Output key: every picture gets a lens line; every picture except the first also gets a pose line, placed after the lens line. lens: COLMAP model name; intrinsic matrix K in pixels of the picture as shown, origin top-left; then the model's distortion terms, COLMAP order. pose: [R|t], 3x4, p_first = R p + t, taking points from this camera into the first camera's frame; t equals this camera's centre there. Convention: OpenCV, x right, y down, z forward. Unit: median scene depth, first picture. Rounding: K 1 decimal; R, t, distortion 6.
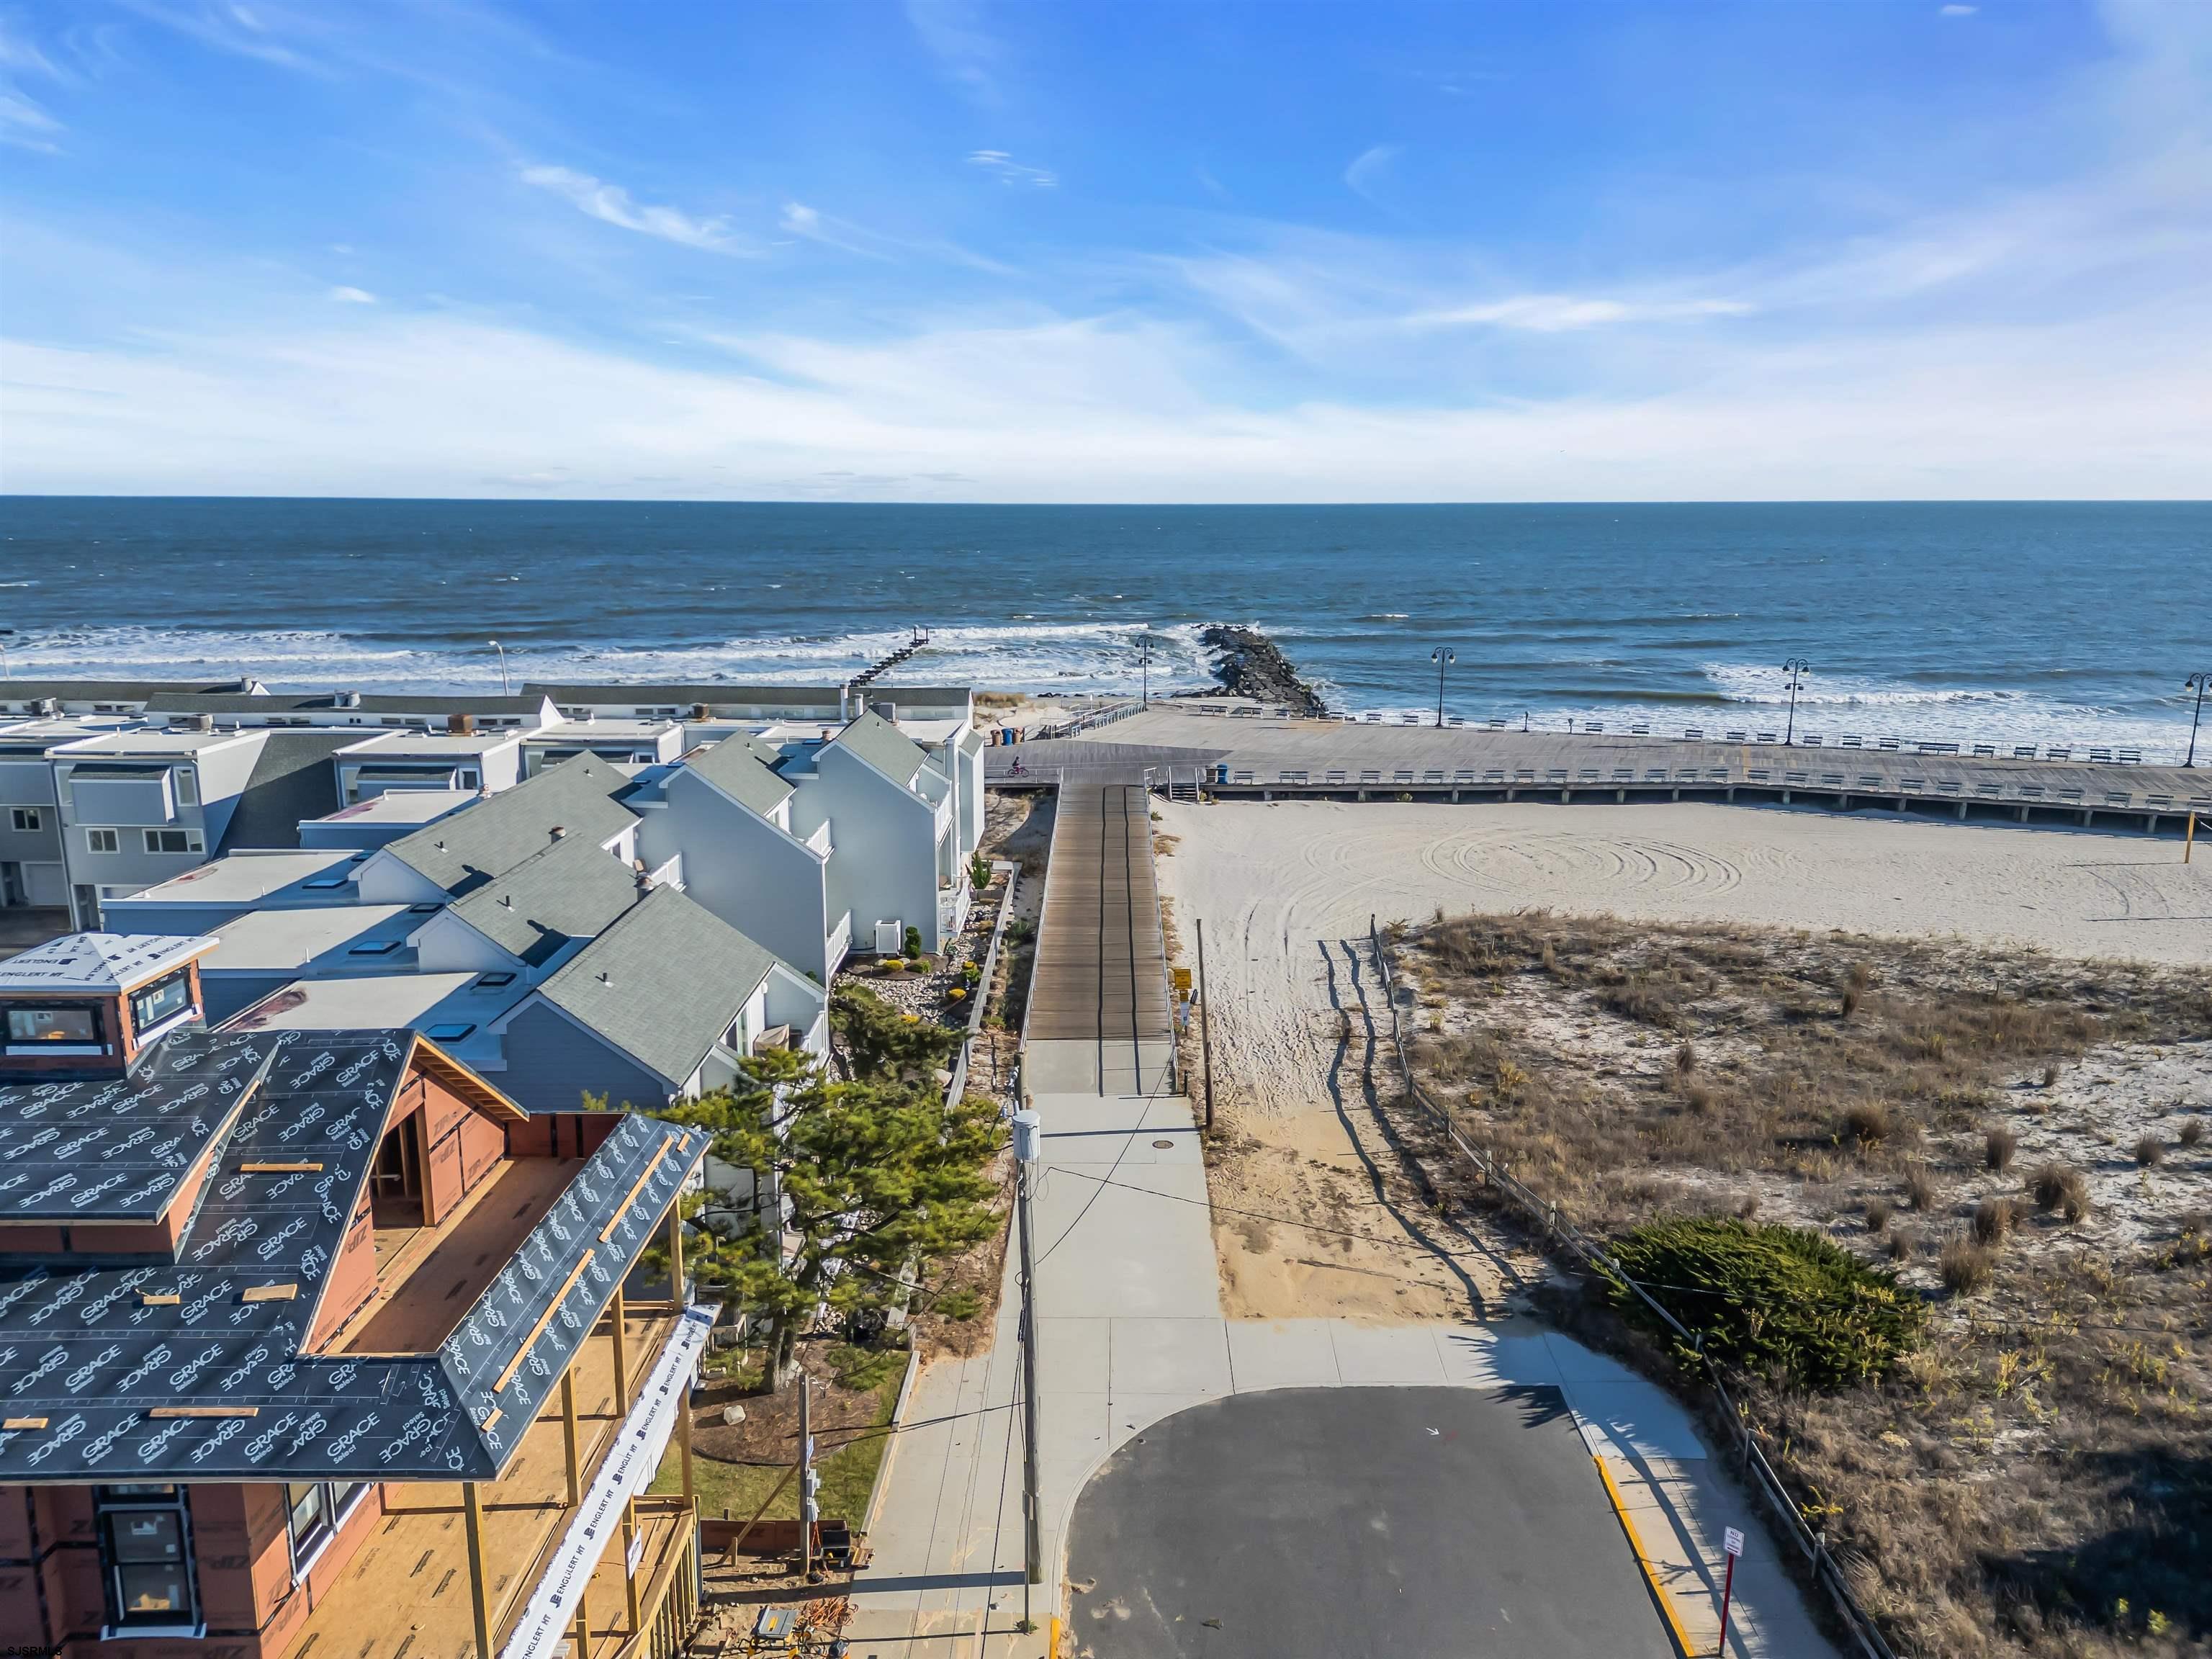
lens RADIAL K [[1531.0, 0, 1106.0], [0, 1531.0, 829.5], [0, 0, 1]] dist [0.087027, -0.089023]
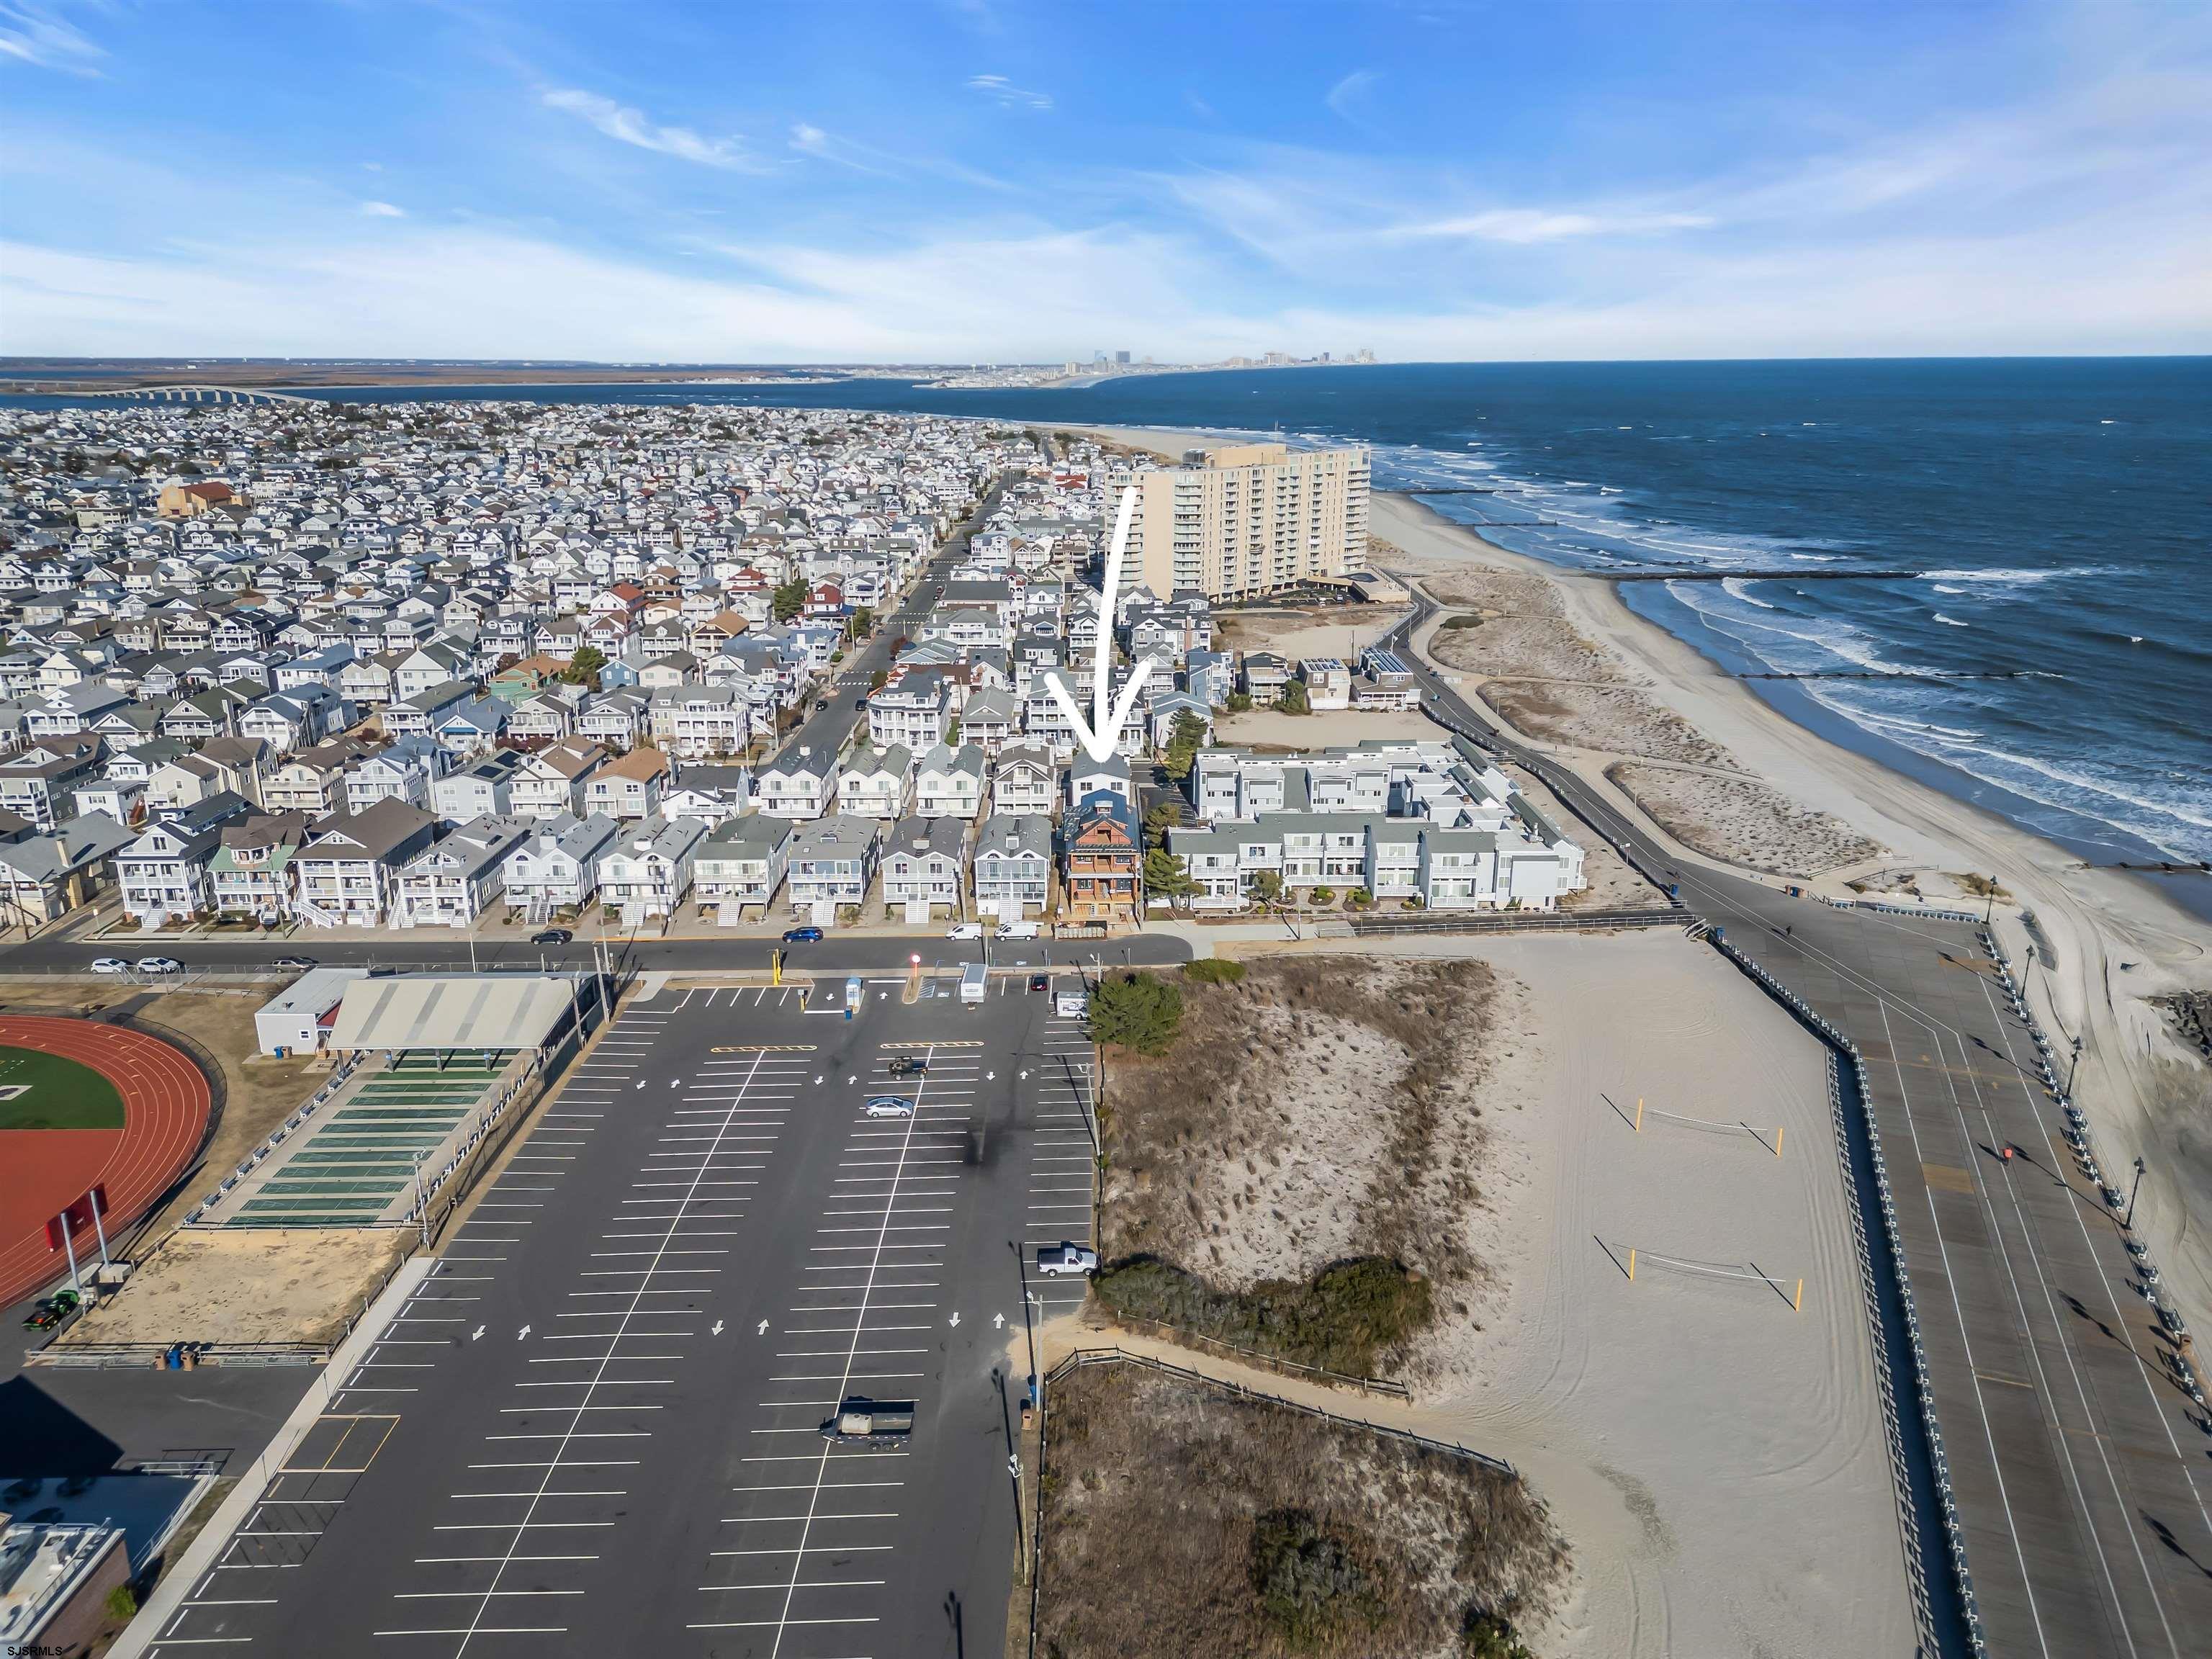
lens RADIAL K [[1530.0, 0, 1107.1], [0, 1530.0, 827.2], [0, 0, 1]] dist [0.106688, -0.126787]
pose [[0.011352, 0.290270, -0.956877, 3.260053], [-0.206122, 0.937067, 0.281815, -0.946719], [0.978460, 0.194034, 0.070469, 0.151178]]
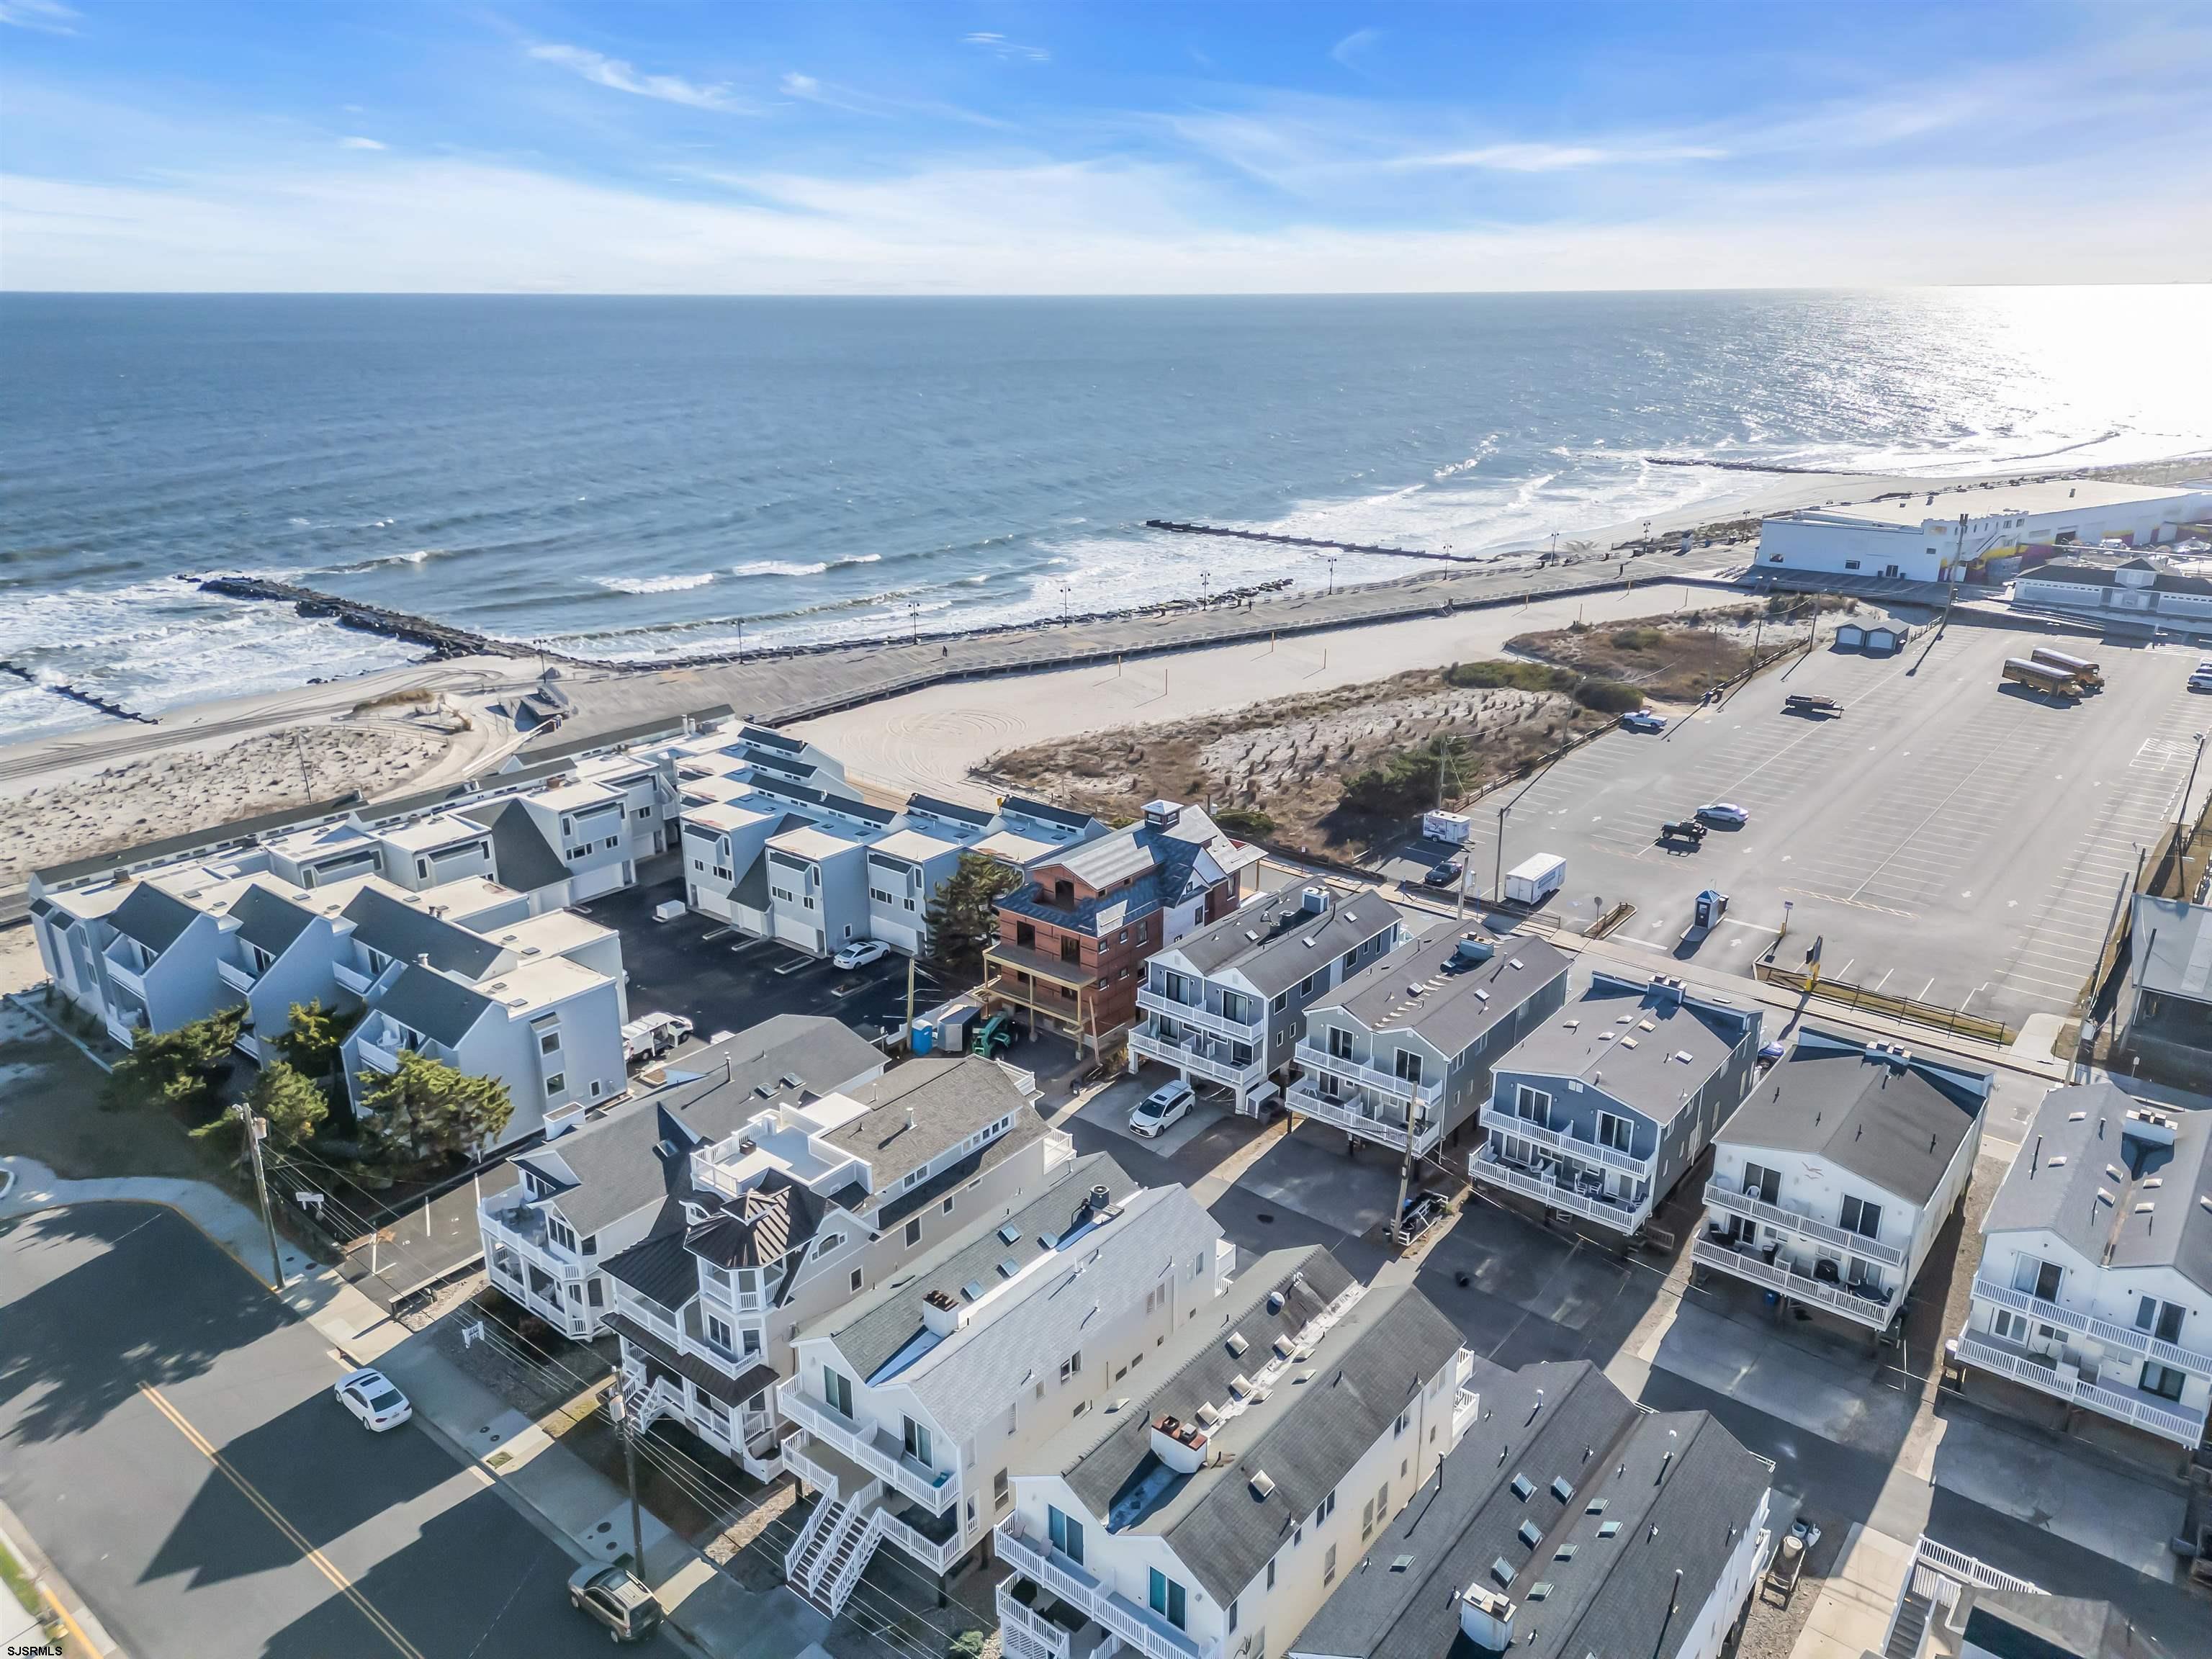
lens RADIAL K [[1531.0, 0, 1106.0], [0, 1531.0, 829.5], [0, 0, 1]] dist [0.087027, -0.089023]
pose [[0.624324, -0.260650, 0.736398, -1.790429], [0.164598, 0.965420, 0.202166, -0.358452], [-0.763628, -0.005007, 0.645637, -0.855028]]
